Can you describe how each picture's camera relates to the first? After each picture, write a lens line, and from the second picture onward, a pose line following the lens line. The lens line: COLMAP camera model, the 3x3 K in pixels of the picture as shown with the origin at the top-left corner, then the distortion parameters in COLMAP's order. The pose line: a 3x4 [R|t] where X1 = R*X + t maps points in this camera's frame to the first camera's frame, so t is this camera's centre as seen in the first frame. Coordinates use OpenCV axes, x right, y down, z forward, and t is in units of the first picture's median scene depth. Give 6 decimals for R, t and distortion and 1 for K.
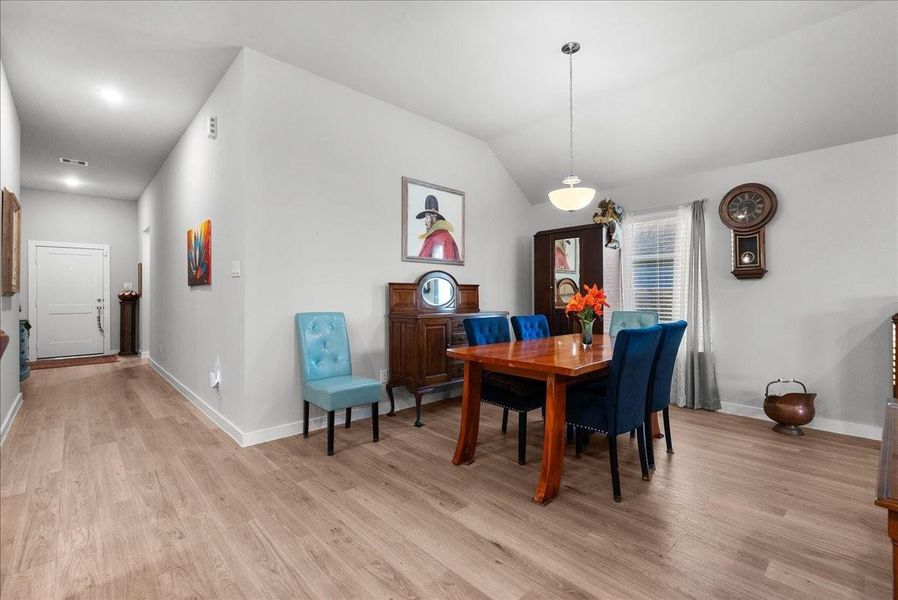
lens RADIAL K [[398.8, 0, 446.9], [0, 398.8, 299.5], [0, 0, 1]] dist [-0.004183, 0.000870]
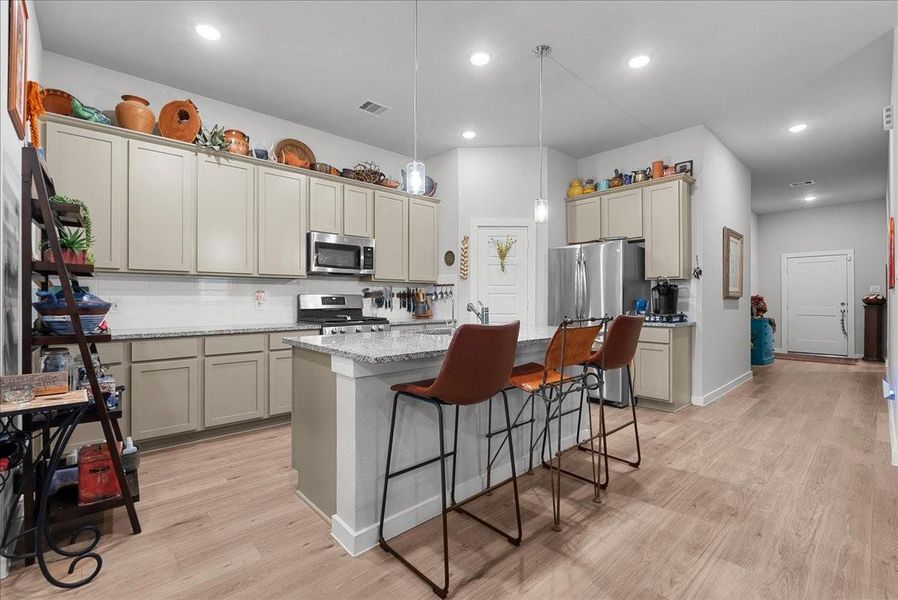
lens RADIAL K [[398.8, 0, 455.1], [0, 398.8, 296.2], [0, 0, 1]] dist [-0.004183, 0.000870]
pose [[-0.009962, -0.005876, -0.999933, 0.302210], [-0.013039, 0.999898, -0.005746, 0.001824], [0.999865, 0.012981, -0.010038, 0.000663]]
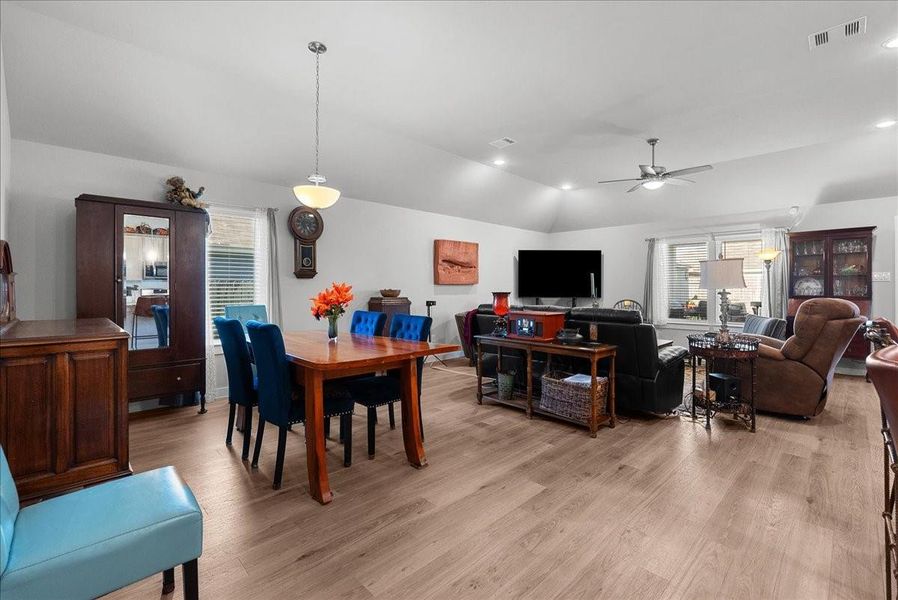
lens RADIAL K [[398.8, 0, 447.9], [0, 398.8, 295.0], [0, 0, 1]] dist [-0.004183, 0.000870]
pose [[-0.014844, -0.015863, 0.999764, -0.519528], [0.012130, 0.999798, 0.016044, -0.011682], [-0.999816, 0.012365, -0.014649, 0.508883]]
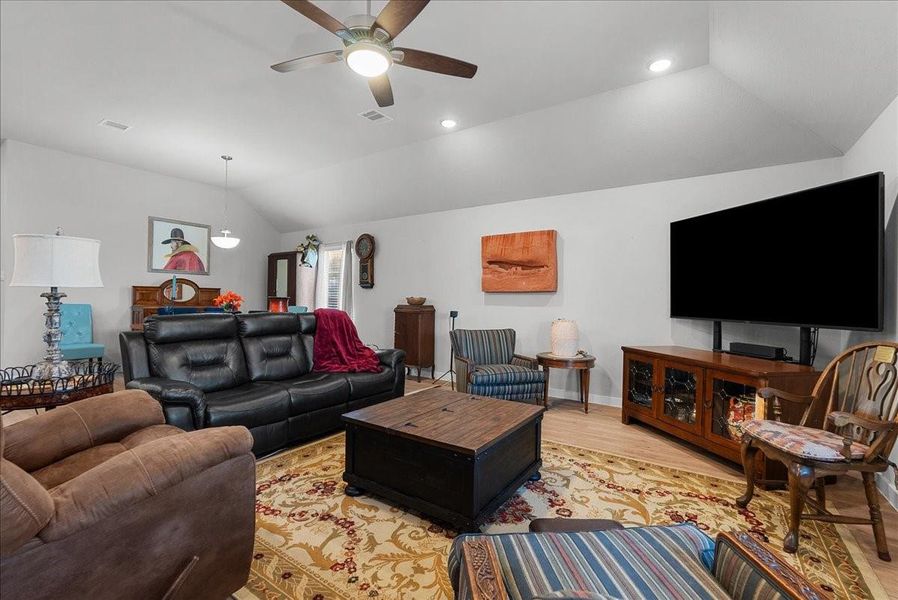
lens RADIAL K [[398.8, 0, 449.4], [0, 398.8, 301.5], [0, 0, 1]] dist [-0.004183, 0.000870]
pose [[0.978686, 0.015061, 0.204808, 0.696560], [-0.013941, 0.999879, -0.006907, 0.010791], [-0.204887, 0.003905, 0.978778, -0.711764]]
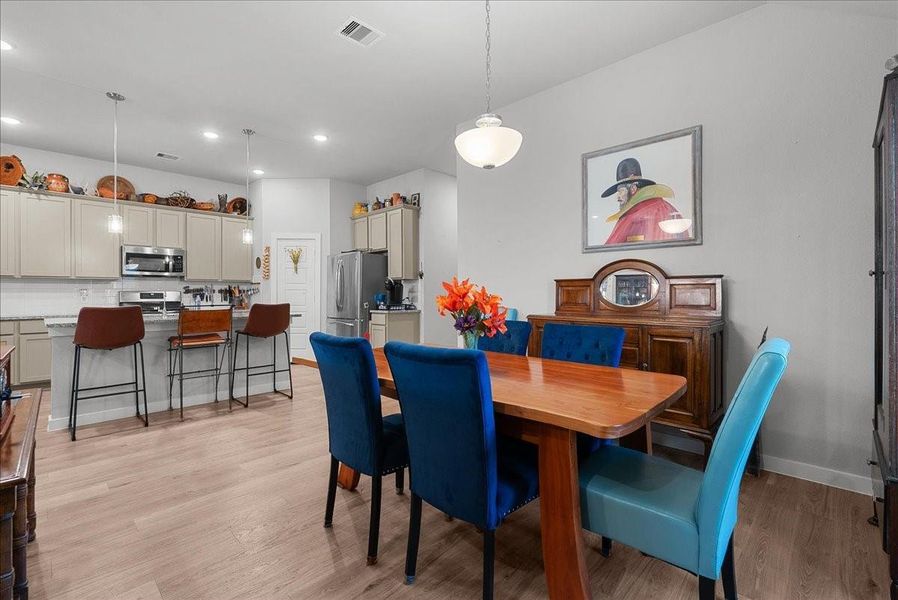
lens RADIAL K [[398.8, 0, 449.4], [0, 398.8, 293.0], [0, 0, 1]] dist [-0.004183, 0.000870]
pose [[0.051547, 0.000907, -0.998670, 0.723502], [-0.009015, 0.999959, 0.000442, -0.008473], [0.998630, 0.008981, 0.051553, 0.664949]]
